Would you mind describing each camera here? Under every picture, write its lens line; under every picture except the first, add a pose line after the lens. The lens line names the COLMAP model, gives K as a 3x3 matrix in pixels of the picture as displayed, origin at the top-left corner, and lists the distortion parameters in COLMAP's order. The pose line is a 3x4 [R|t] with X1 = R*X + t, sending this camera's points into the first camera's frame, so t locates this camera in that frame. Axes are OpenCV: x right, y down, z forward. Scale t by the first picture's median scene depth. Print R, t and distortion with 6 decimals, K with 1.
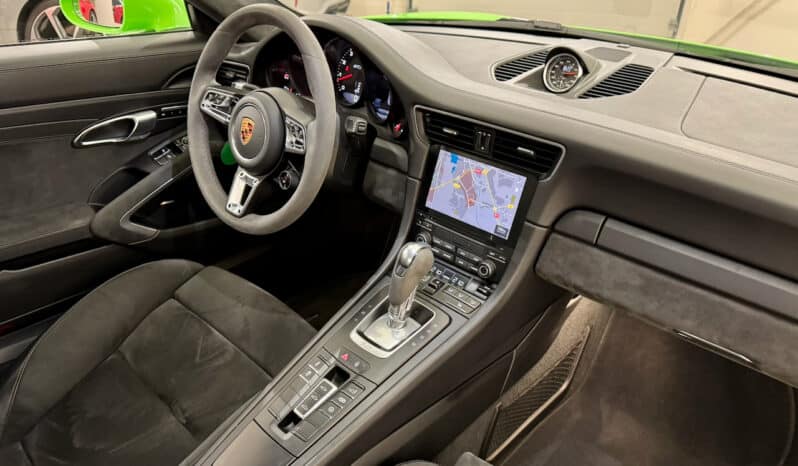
lens RADIAL K [[569.8, 0, 391.7], [0, 569.8, 236.1], [0, 0, 1]] dist [0.093434, -0.072636]
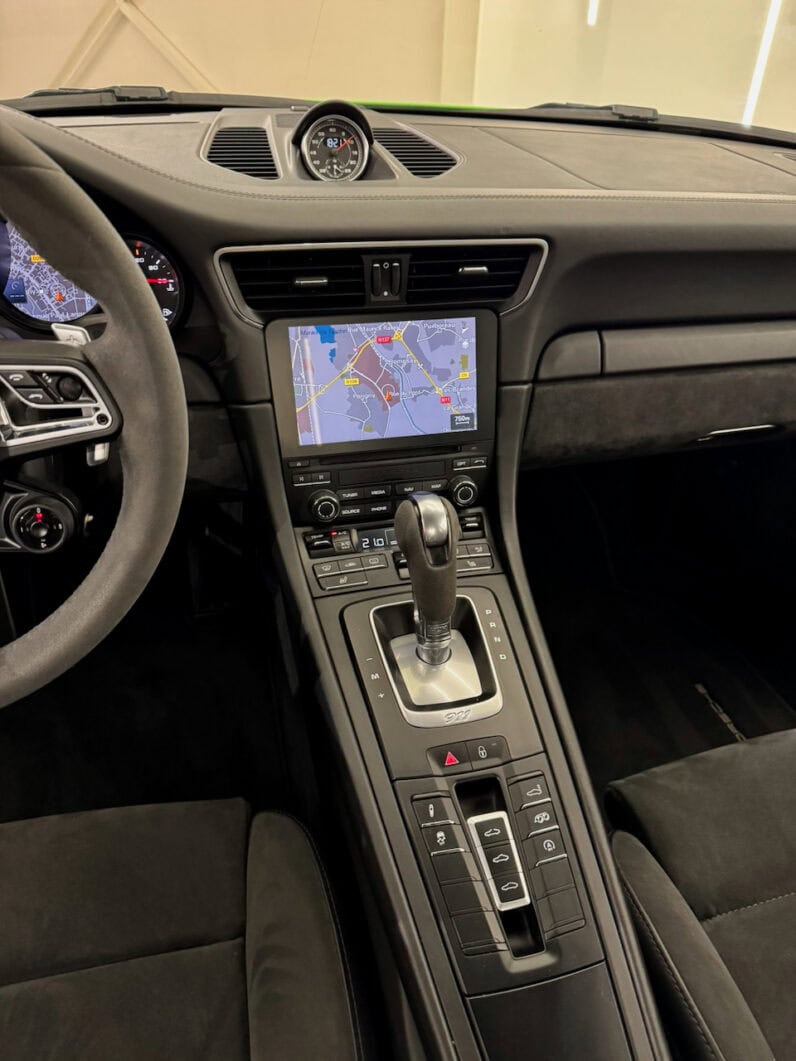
lens RADIAL K [[766.9, 0, 398.7], [0, 766.9, 536.9], [0, 0, 1]] dist [0.058982, -0.072496]
pose [[0.533330, -0.475733, 0.699455, -0.438679], [0.395357, 0.871187, 0.291079, -0.155132], [-0.747831, 0.121293, 0.652714, 0.522895]]
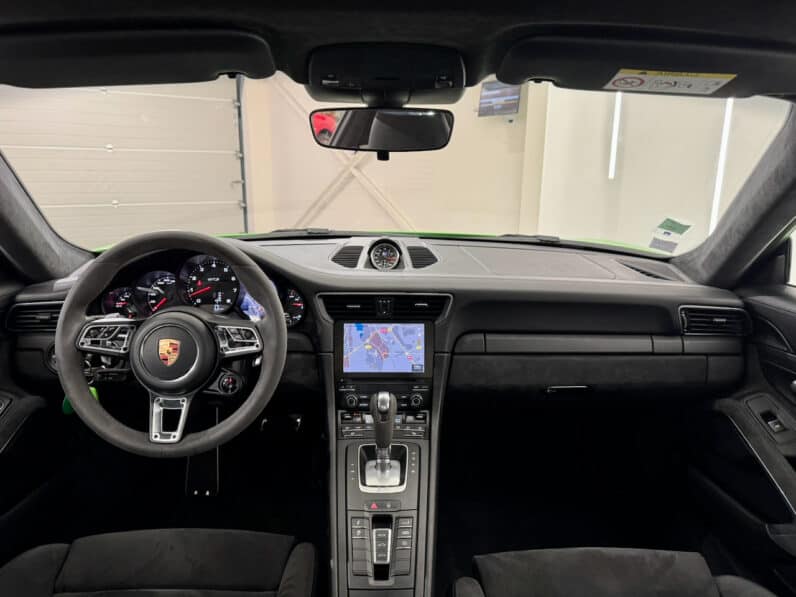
lens RADIAL K [[575.3, 0, 399.4], [0, 575.3, 298.3], [0, 0, 1]] dist [0.058982, -0.072496]
pose [[0.715884, -0.179788, 0.674675, -0.673199], [0.346923, 0.930154, -0.120244, -0.012672], [-0.605933, 0.320141, 0.728255, 0.010849]]
